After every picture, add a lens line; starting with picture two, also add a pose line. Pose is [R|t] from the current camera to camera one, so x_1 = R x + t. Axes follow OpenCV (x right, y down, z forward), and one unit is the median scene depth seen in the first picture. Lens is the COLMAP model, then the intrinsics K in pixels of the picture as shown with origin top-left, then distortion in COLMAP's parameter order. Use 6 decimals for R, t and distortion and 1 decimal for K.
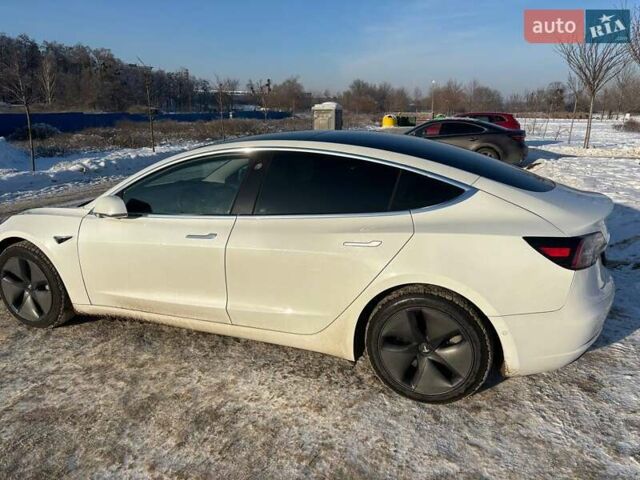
lens RADIAL K [[488.6, 0, 320.0], [0, 488.6, 240.0], [0, 0, 1]] dist [0.007307, -0.004458]
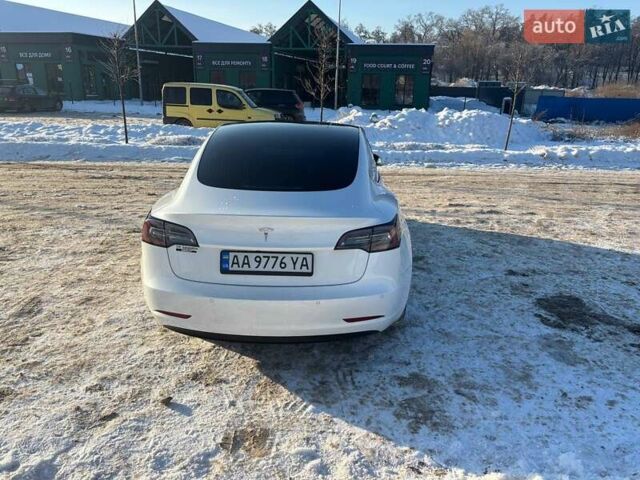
lens RADIAL K [[481.7, 0, 315.3], [0, 481.7, 238.9], [0, 0, 1]] dist [0.048138, -0.057933]
pose [[0.320720, 0.287606, -0.902453, 0.332106], [-0.258437, 0.943204, 0.208748, -0.059169], [0.911235, 0.166278, 0.376833, 0.173783]]
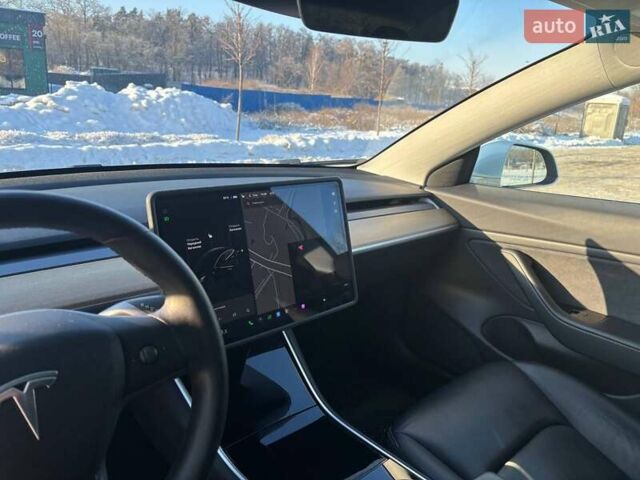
lens RADIAL K [[481.7, 0, 315.3], [0, 481.7, 238.9], [0, 0, 1]] dist [0.048138, -0.057933]
pose [[0.880653, 0.181080, -0.437790, -0.038394], [-0.176456, 0.982954, 0.051617, -0.033964], [0.439674, 0.031794, 0.897594, 0.259604]]
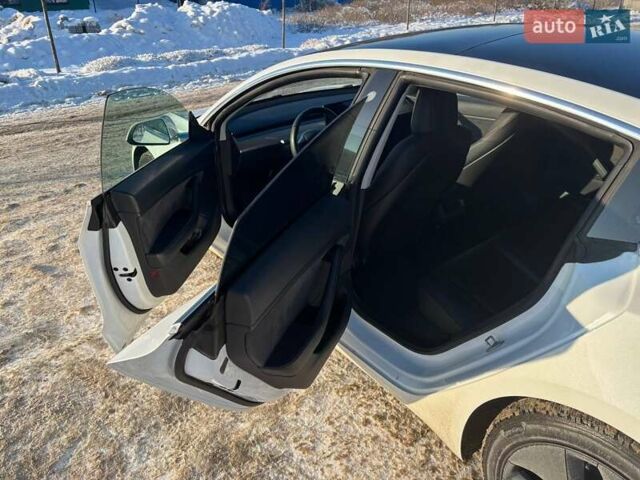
lens RADIAL K [[481.7, 0, 315.3], [0, 481.7, 238.9], [0, 0, 1]] dist [0.048138, -0.057933]
pose [[0.856728, 0.232014, -0.460637, 0.028545], [-0.117861, 0.957545, 0.263089, -0.031865], [0.502121, -0.171104, 0.847701, 0.105494]]
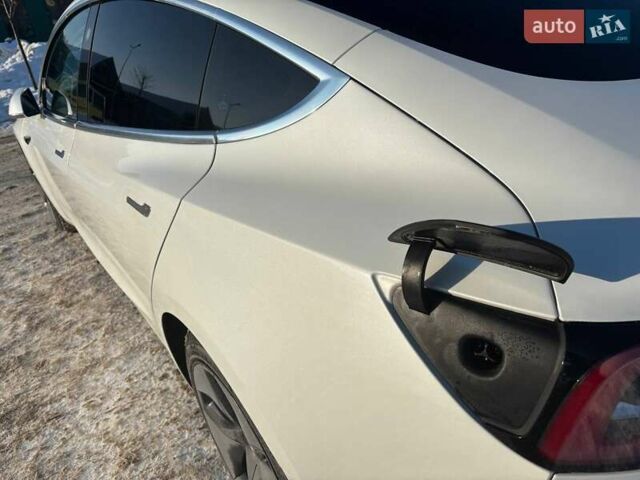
lens RADIAL K [[488.6, 0, 320.0], [0, 488.6, 240.0], [0, 0, 1]] dist [0.007307, -0.004458]
pose [[0.833229, 0.156190, -0.530409, 0.102180], [-0.010543, 0.963587, 0.267187, -0.018150], [0.552827, -0.217036, 0.804536, 0.151072]]
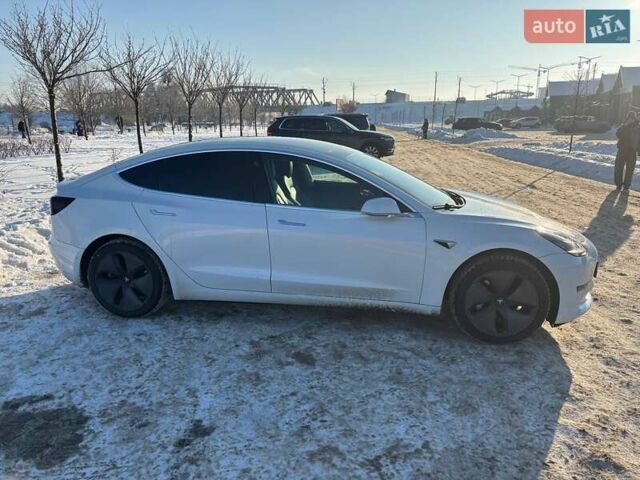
lens RADIAL K [[488.6, 0, 320.0], [0, 488.6, 240.0], [0, 0, 1]] dist [0.007307, -0.004458]
pose [[-0.981692, 0.050093, -0.183768, 0.030530], [-0.043026, 0.881541, 0.470143, -0.157937], [0.185550, 0.469443, -0.863247, 0.606484]]
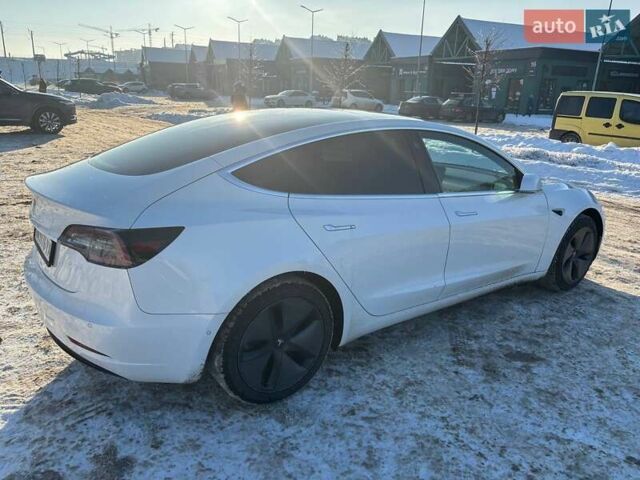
lens RADIAL K [[481.8, 0, 320.0], [0, 481.8, 240.0], [0, 0, 1]] dist [0.050229, -0.059826]
pose [[-0.553806, 0.223768, -0.802014, 0.227608], [-0.245457, 0.876534, 0.414052, -0.104313], [0.795644, 0.426165, -0.430505, 0.409409]]
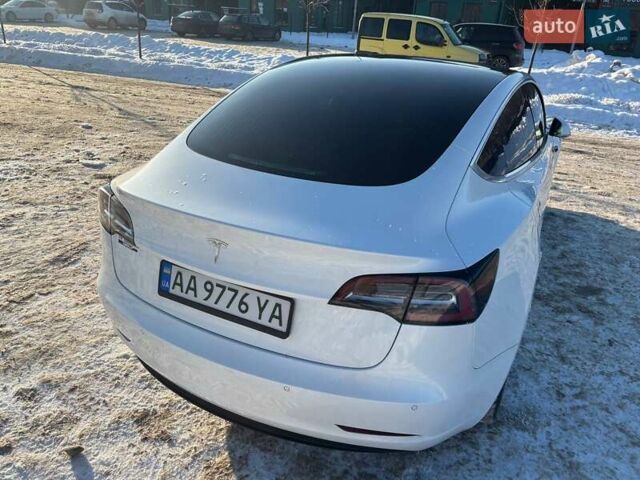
lens RADIAL K [[481.7, 0, 315.3], [0, 481.7, 238.9], [0, 0, 1]] dist [0.048138, -0.057933]
pose [[-0.108130, 0.410831, -0.905276, 0.239650], [-0.298920, 0.855040, 0.423737, -0.072255], [0.948132, 0.316424, 0.030350, 0.251708]]
